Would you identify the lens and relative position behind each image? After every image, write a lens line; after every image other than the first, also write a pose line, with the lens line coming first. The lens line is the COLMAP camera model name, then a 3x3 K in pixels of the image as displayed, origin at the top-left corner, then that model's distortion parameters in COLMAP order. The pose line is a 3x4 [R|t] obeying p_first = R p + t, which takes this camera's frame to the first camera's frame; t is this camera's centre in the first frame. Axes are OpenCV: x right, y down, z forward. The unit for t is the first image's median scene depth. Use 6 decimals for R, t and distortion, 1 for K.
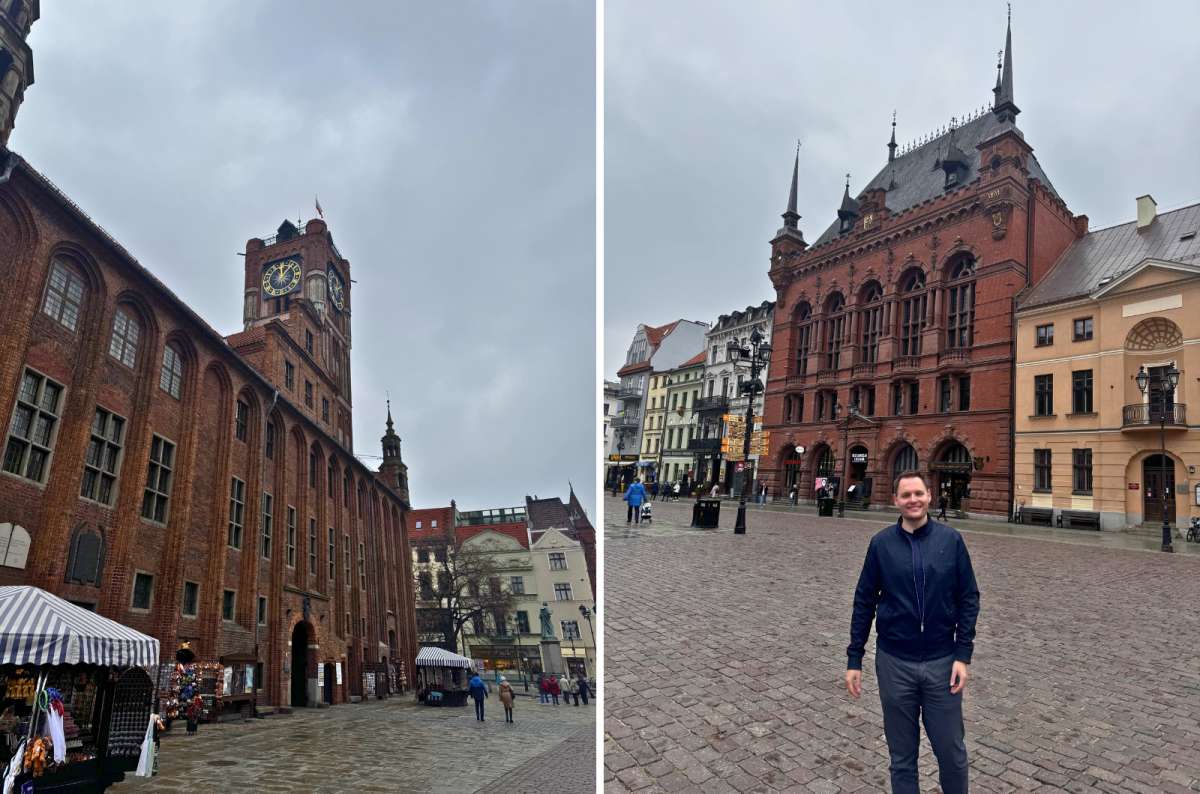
lens RADIAL K [[615.1, 0, 600.0], [0, 615.1, 397.0], [0, 0, 1]] dist [-0.000077, -0.000035]
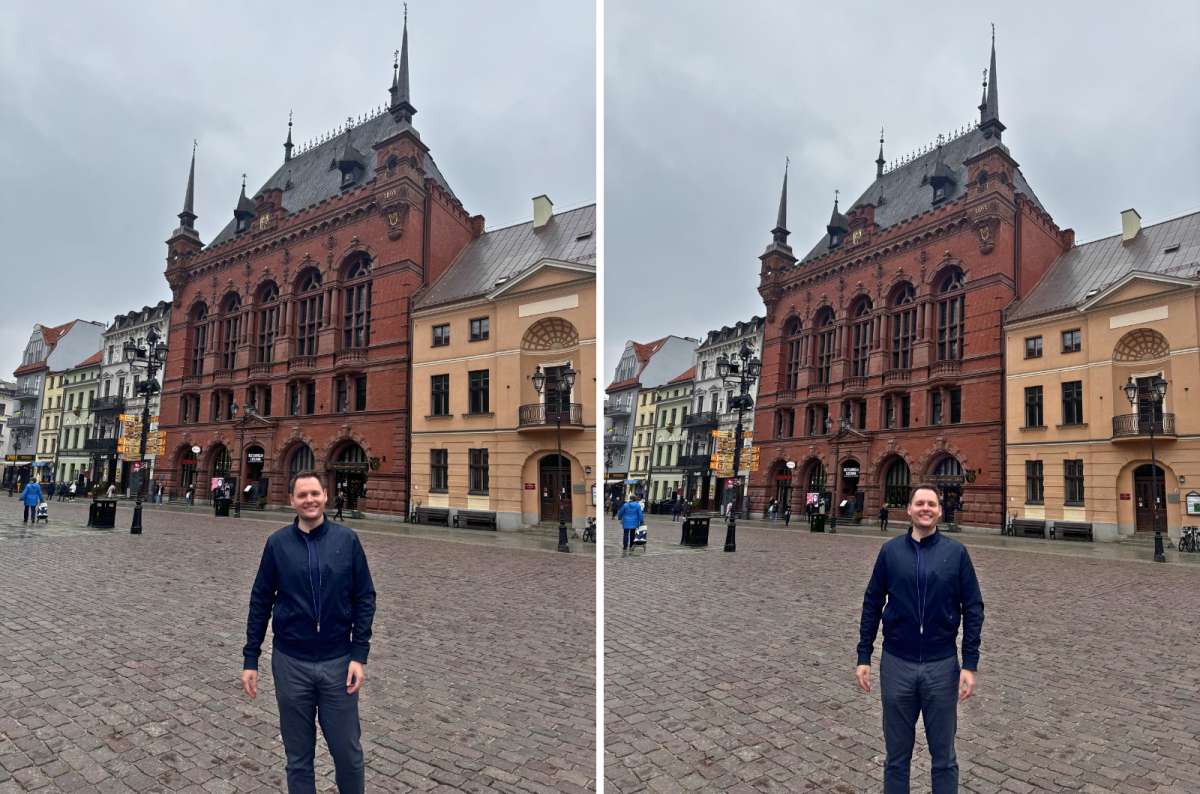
lens RADIAL K [[620.2, 0, 598.2], [0, 620.2, 413.8], [0, 0, 1]] dist [-0.000533, -0.000030]
pose [[1.000000, -0.000052, 0.000531, 0.977962], [0.000052, 1.000000, -0.000153, 0.027564], [-0.000531, 0.000153, 1.000000, -0.008287]]
